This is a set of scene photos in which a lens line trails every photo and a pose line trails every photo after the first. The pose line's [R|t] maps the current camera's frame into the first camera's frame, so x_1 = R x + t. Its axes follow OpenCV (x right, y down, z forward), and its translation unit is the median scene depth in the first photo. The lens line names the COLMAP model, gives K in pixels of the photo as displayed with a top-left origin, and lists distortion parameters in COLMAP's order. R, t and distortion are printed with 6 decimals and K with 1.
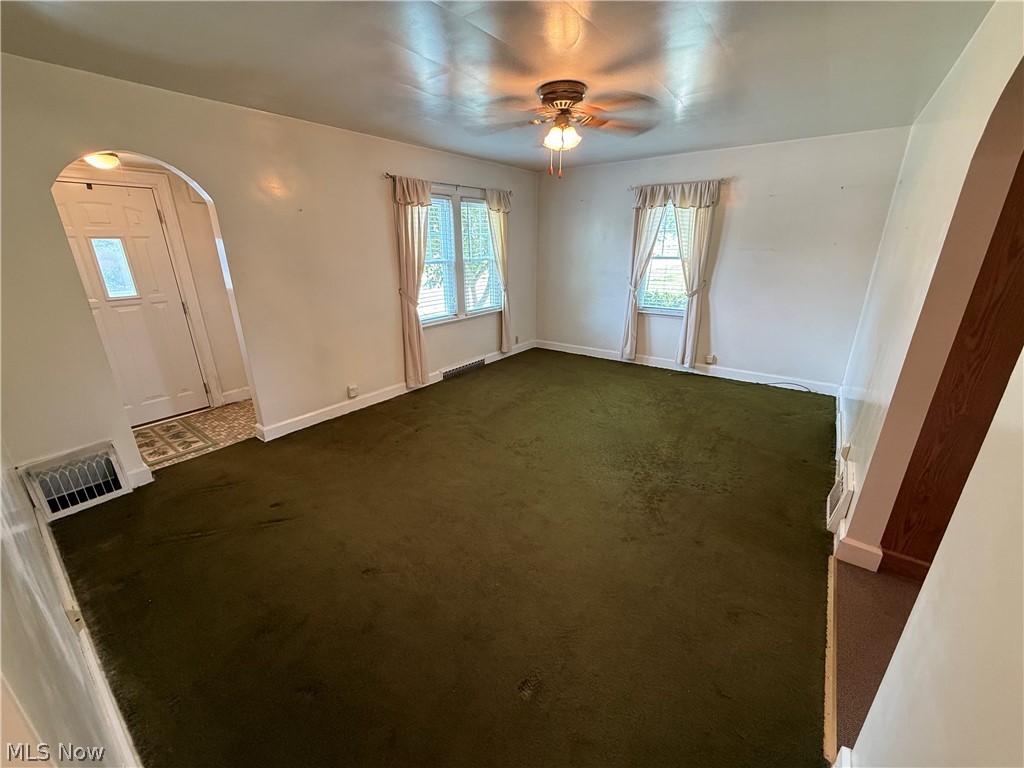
lens RADIAL K [[409.5, 0, 510.2], [0, 409.5, 382.4], [0, 0, 1]] dist [0.001927, -0.000473]
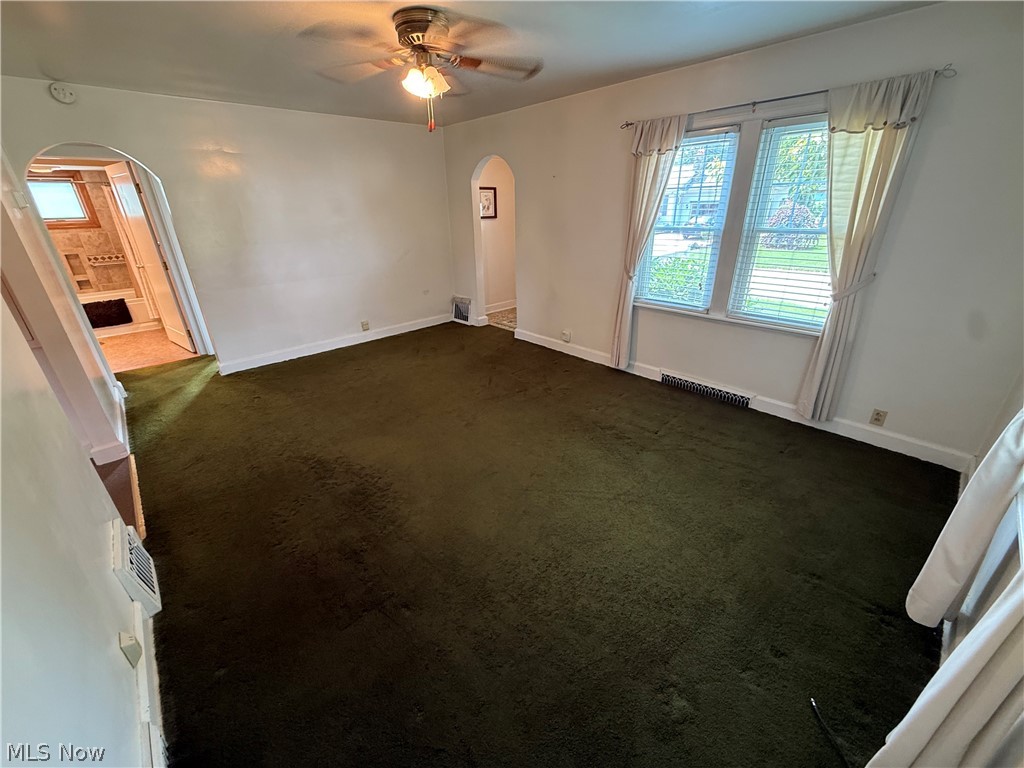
lens RADIAL K [[409.5, 0, 510.2], [0, 409.5, 382.4], [0, 0, 1]] dist [0.001927, -0.000473]
pose [[-0.177517, 0.399382, -0.899434, 0.622961], [-0.299342, 0.848731, 0.435948, -0.274427], [0.937487, 0.346627, -0.031113, 0.791164]]
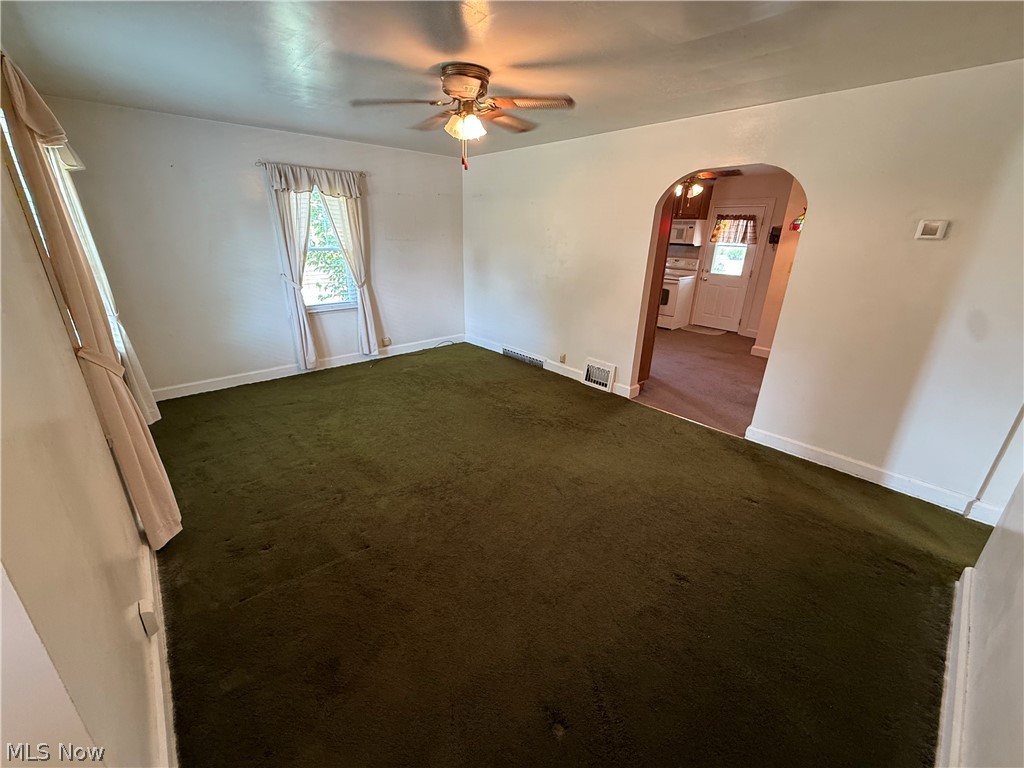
lens RADIAL K [[409.5, 0, 510.2], [0, 409.5, 382.4], [0, 0, 1]] dist [0.001927, -0.000473]
pose [[0.196255, -0.330702, 0.923104, -0.511500], [0.297640, 0.917085, 0.265266, -0.156485], [-0.934288, 0.222693, 0.278412, 0.439929]]
